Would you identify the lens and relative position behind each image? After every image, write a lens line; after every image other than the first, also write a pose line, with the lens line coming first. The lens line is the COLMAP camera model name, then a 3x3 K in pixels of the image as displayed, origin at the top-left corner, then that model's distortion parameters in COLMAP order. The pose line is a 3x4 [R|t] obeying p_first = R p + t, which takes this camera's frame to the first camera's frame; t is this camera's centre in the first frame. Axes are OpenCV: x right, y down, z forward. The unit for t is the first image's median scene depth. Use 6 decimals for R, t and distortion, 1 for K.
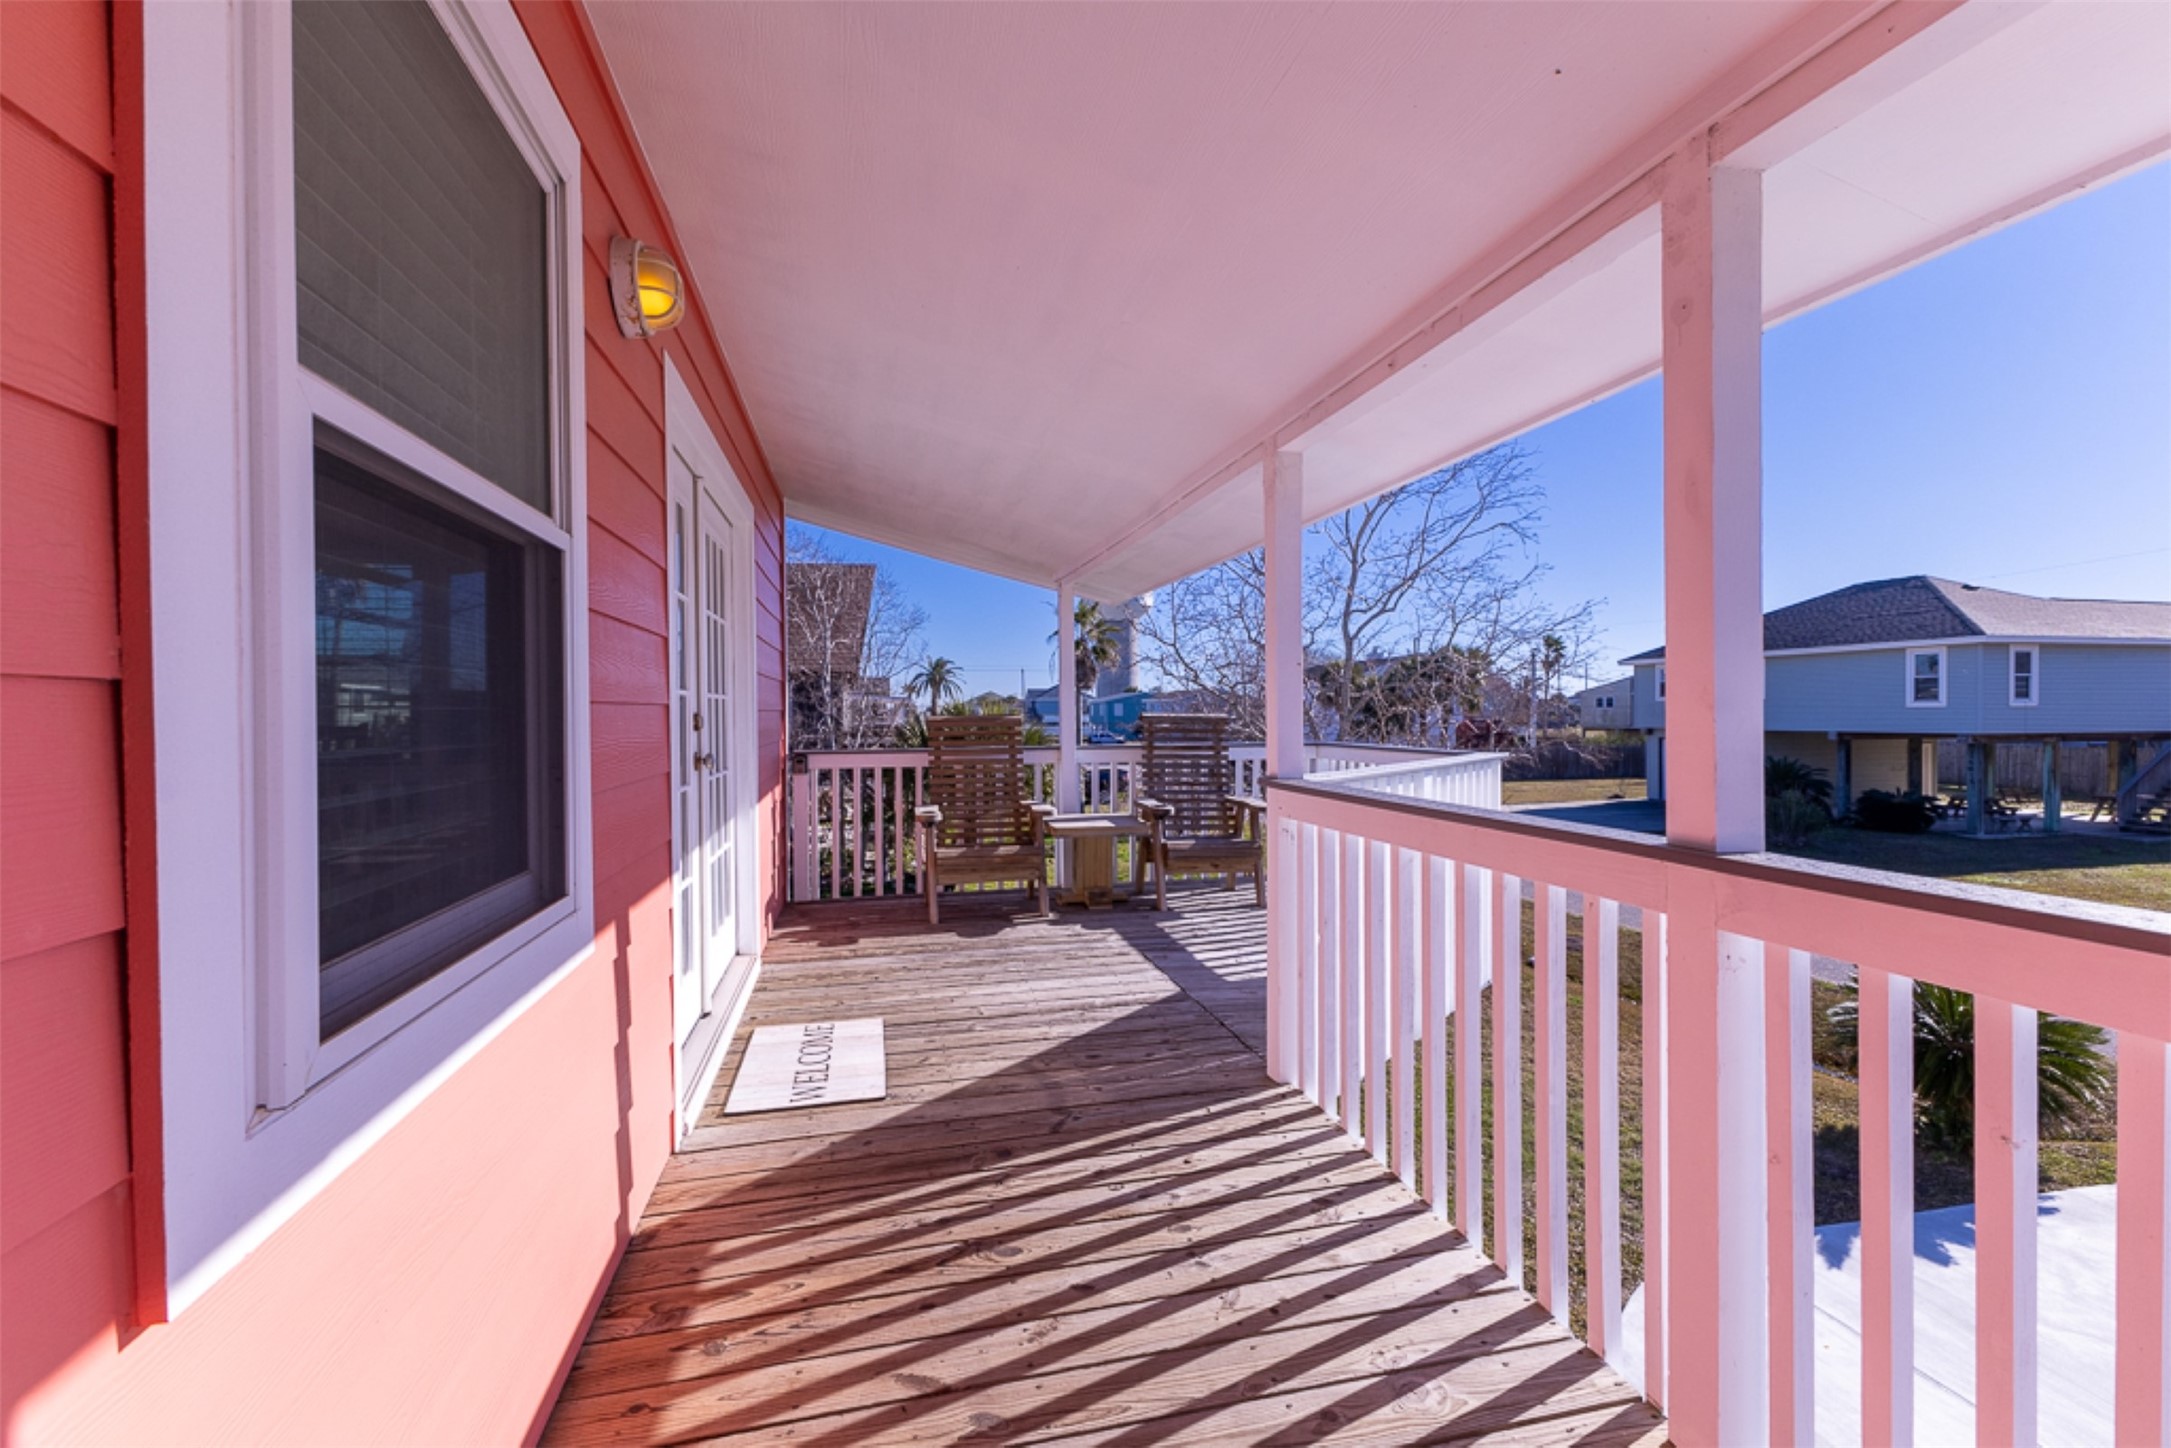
lens RADIAL K [[934.3, 0, 1088.1], [0, 934.3, 717.4], [0, 0, 1]] dist [0.008346, -0.000535]
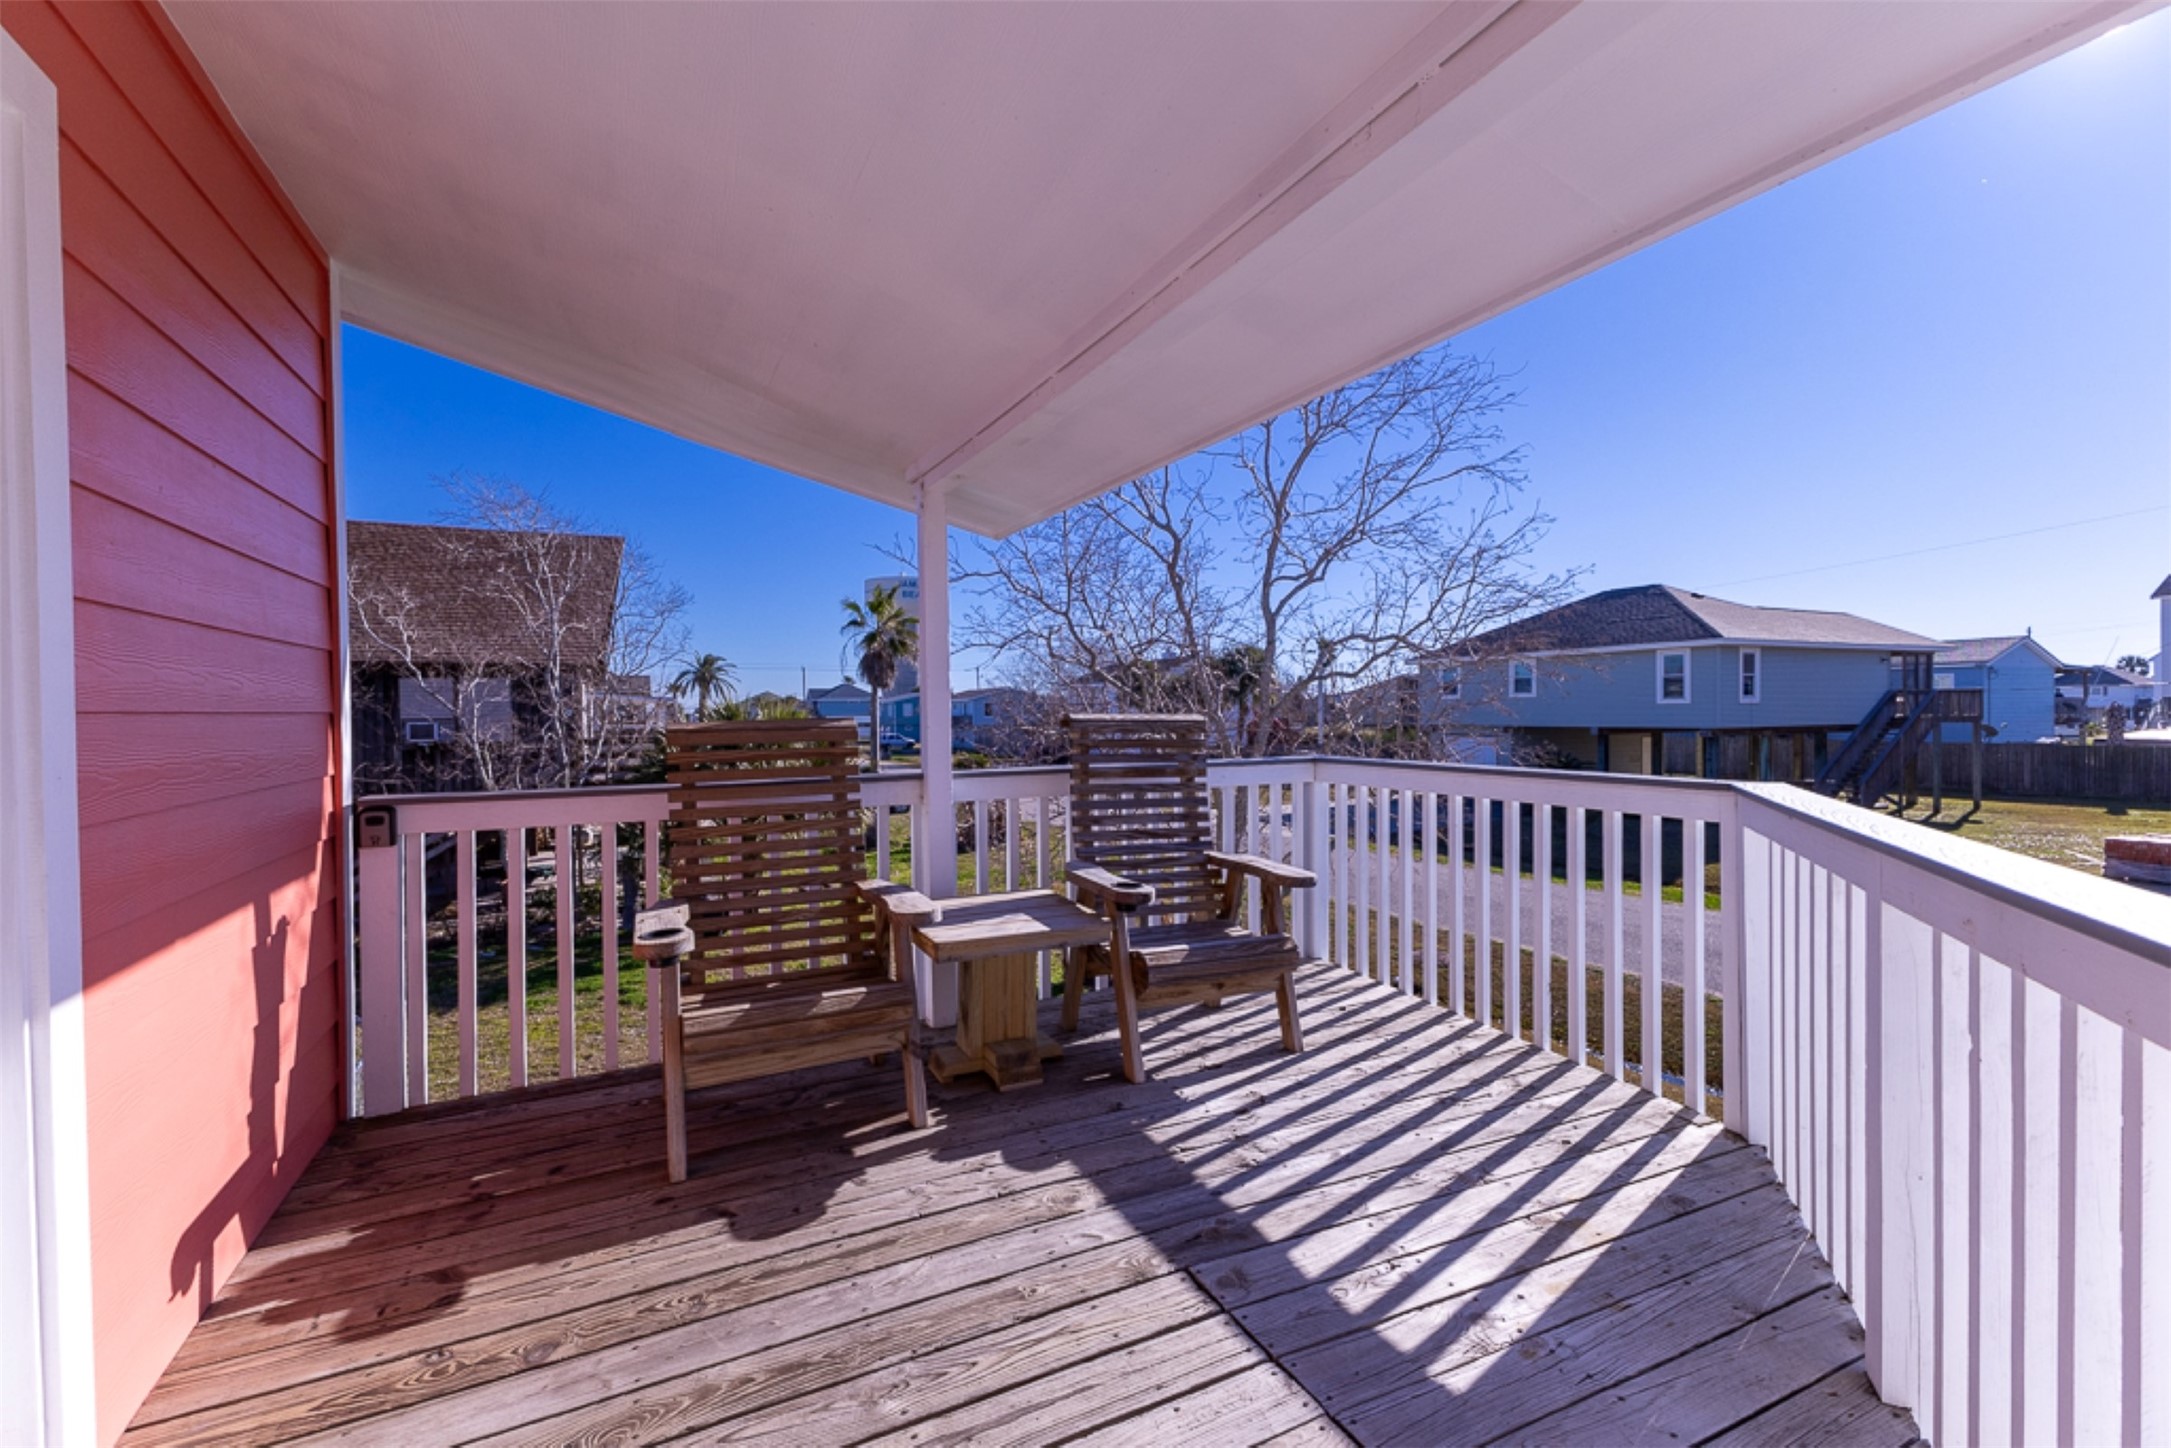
lens RADIAL K [[934.3, 0, 1088.1], [0, 934.3, 717.4], [0, 0, 1]] dist [0.008346, -0.000535]
pose [[0.974389, -0.006882, 0.224764, -0.016696], [0.006885, 0.999976, 0.000771, -0.000822], [-0.224764, 0.000797, 0.974413, 0.120077]]
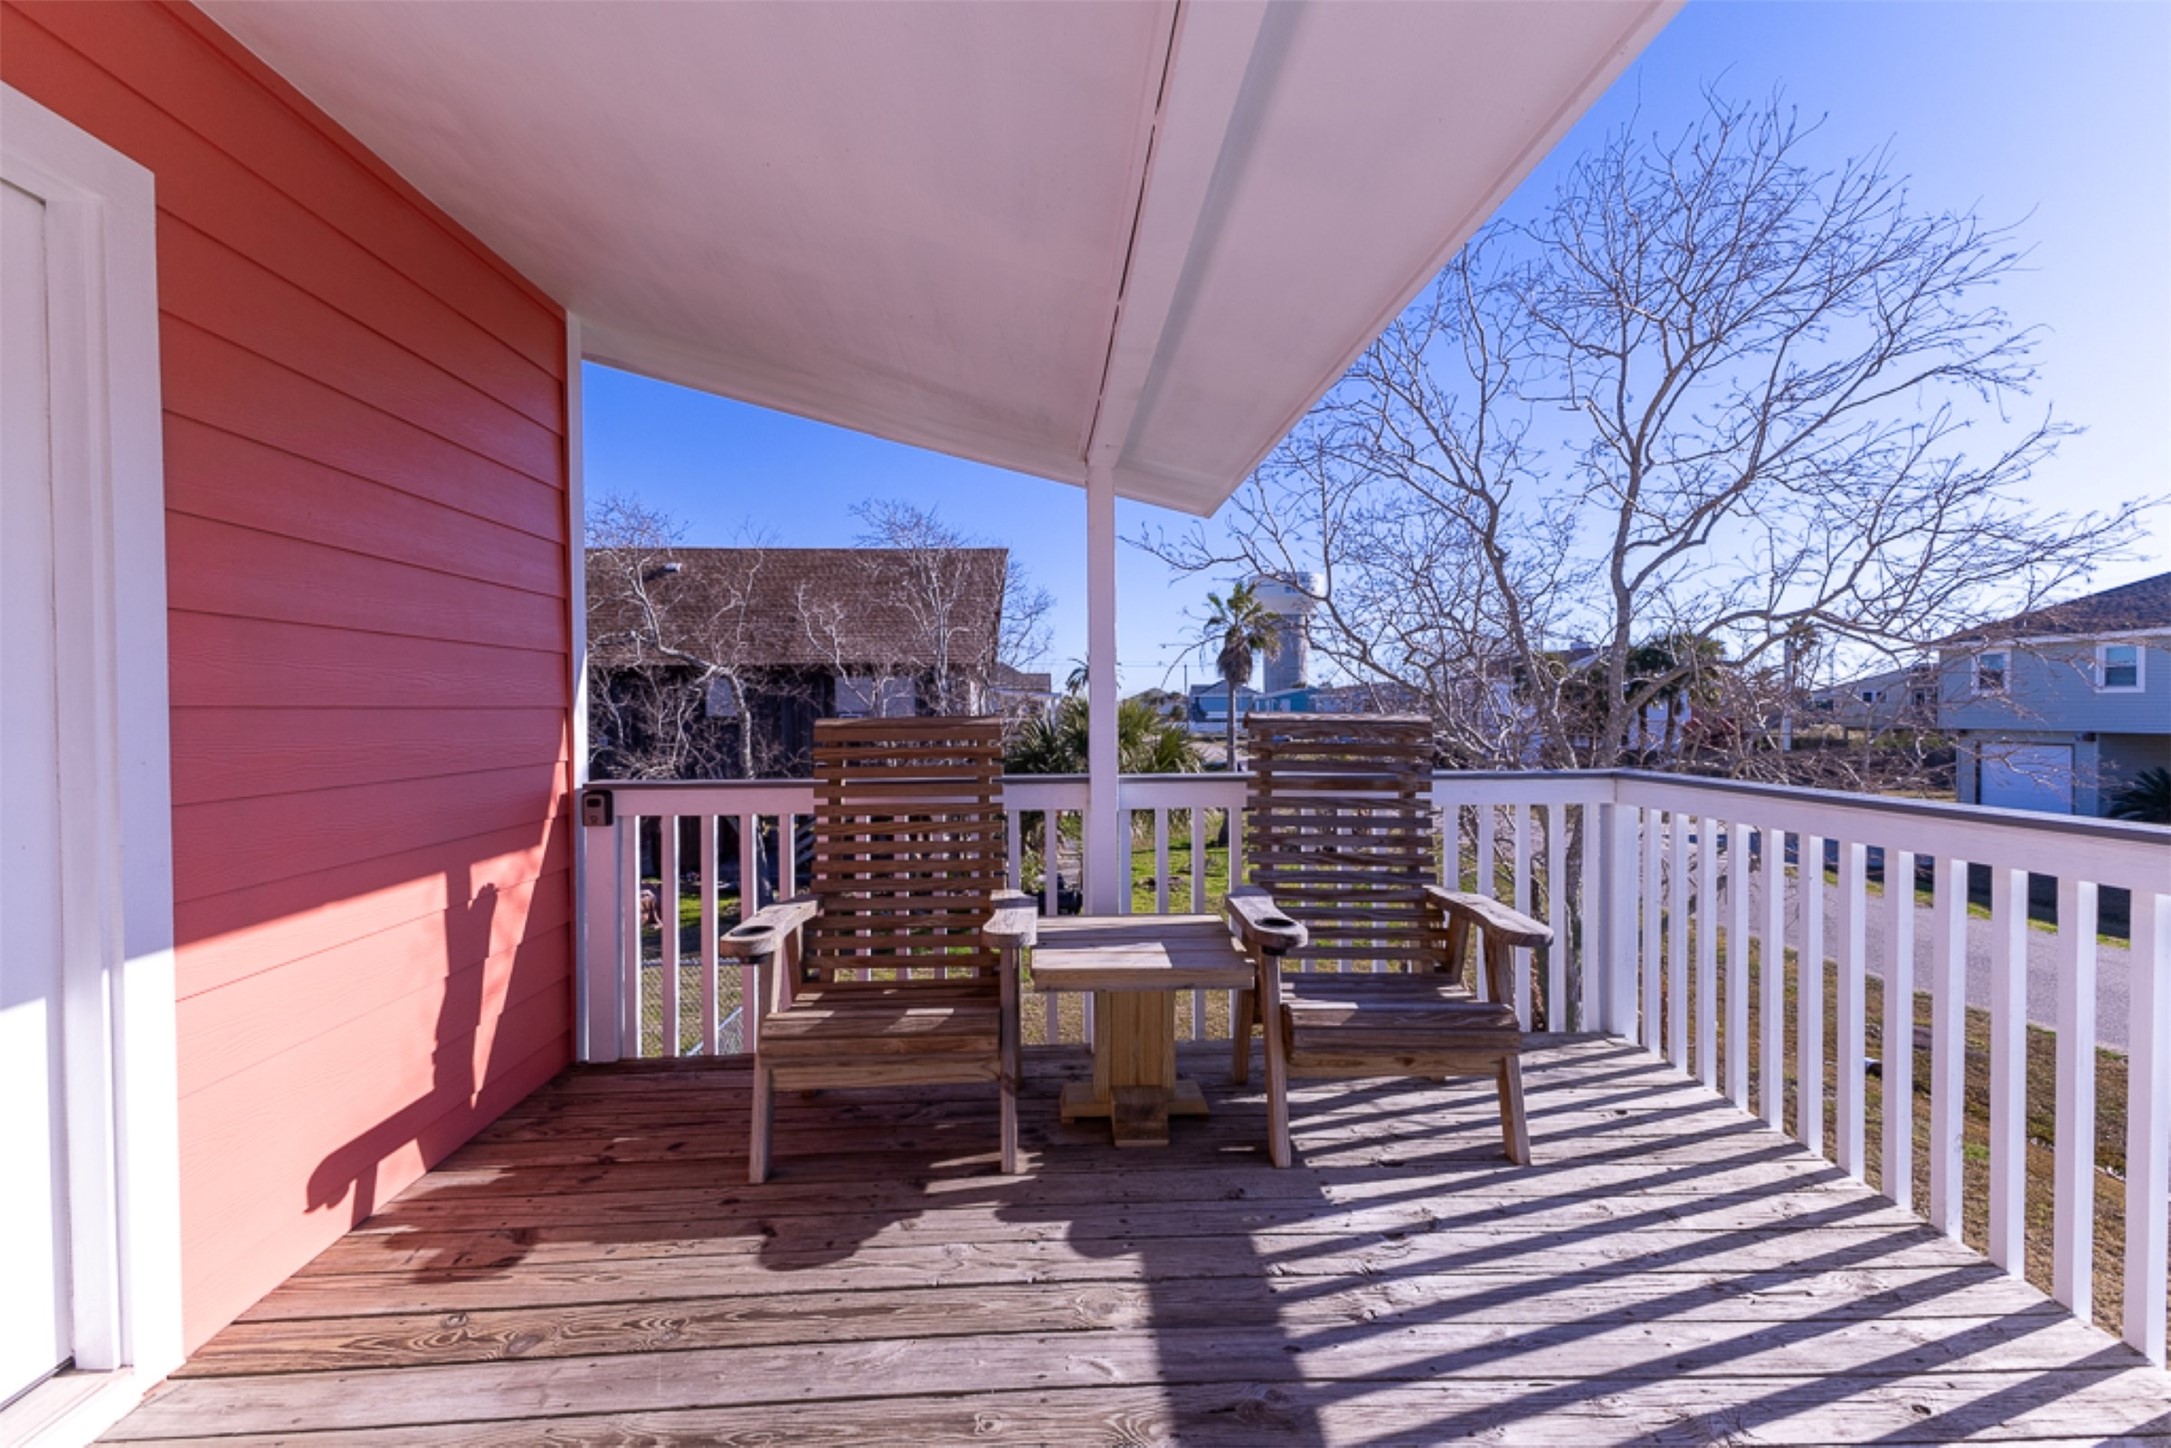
lens RADIAL K [[934.3, 0, 1088.1], [0, 934.3, 717.4], [0, 0, 1]] dist [0.008346, -0.000535]
pose [[0.984136, 0.002122, -0.177401, 0.017183], [-0.001423, 0.999991, 0.004069, -0.001139], [0.177408, -0.003752, 0.984130, 0.137850]]
